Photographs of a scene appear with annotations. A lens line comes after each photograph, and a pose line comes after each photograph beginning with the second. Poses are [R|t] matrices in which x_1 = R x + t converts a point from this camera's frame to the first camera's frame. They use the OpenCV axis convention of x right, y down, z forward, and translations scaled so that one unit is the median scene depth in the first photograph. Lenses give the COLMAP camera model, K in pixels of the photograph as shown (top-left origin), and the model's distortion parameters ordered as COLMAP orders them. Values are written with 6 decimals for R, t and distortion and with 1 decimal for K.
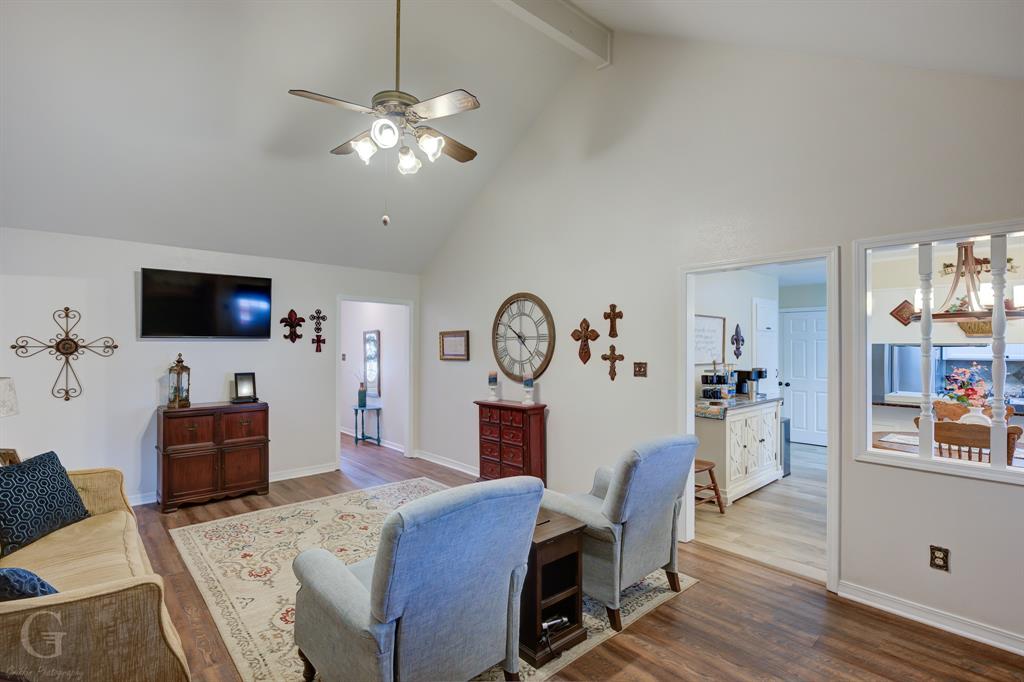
lens RADIAL K [[483.1, 0, 512.0], [0, 483.1, 341.0], [0, 0, 1]] dist [0.000682, 0.000130]
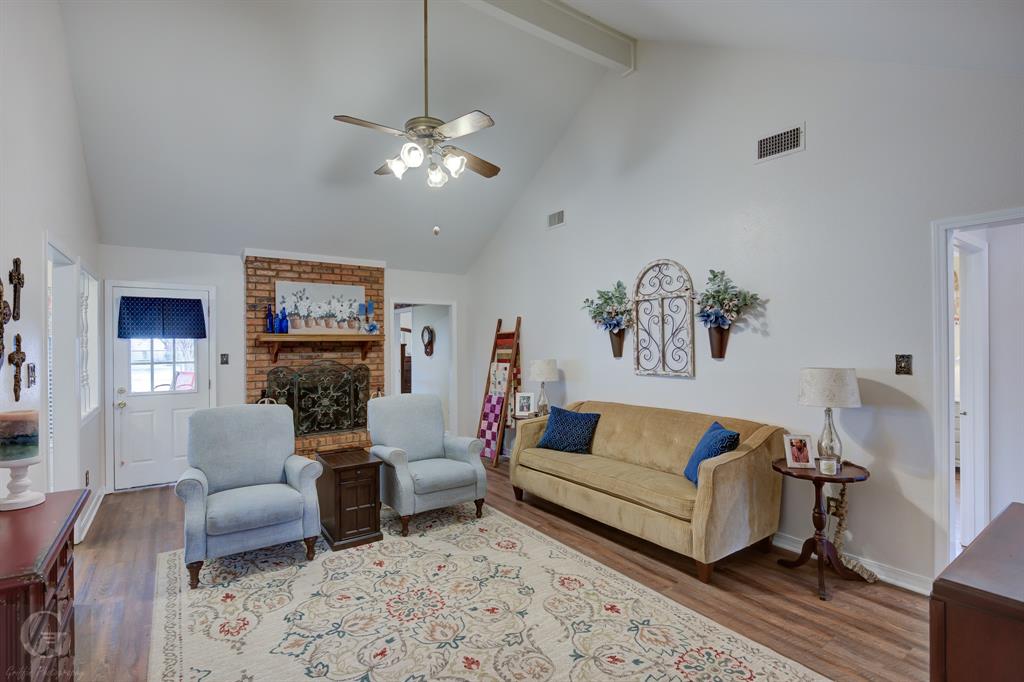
lens RADIAL K [[483.1, 0, 512.0], [0, 483.1, 341.0], [0, 0, 1]] dist [0.000682, 0.000130]
pose [[-0.992910, 0.005692, 0.118729, -0.566101], [0.004418, 0.999930, -0.010994, 0.031736], [-0.118783, -0.010392, -0.992866, 2.087237]]
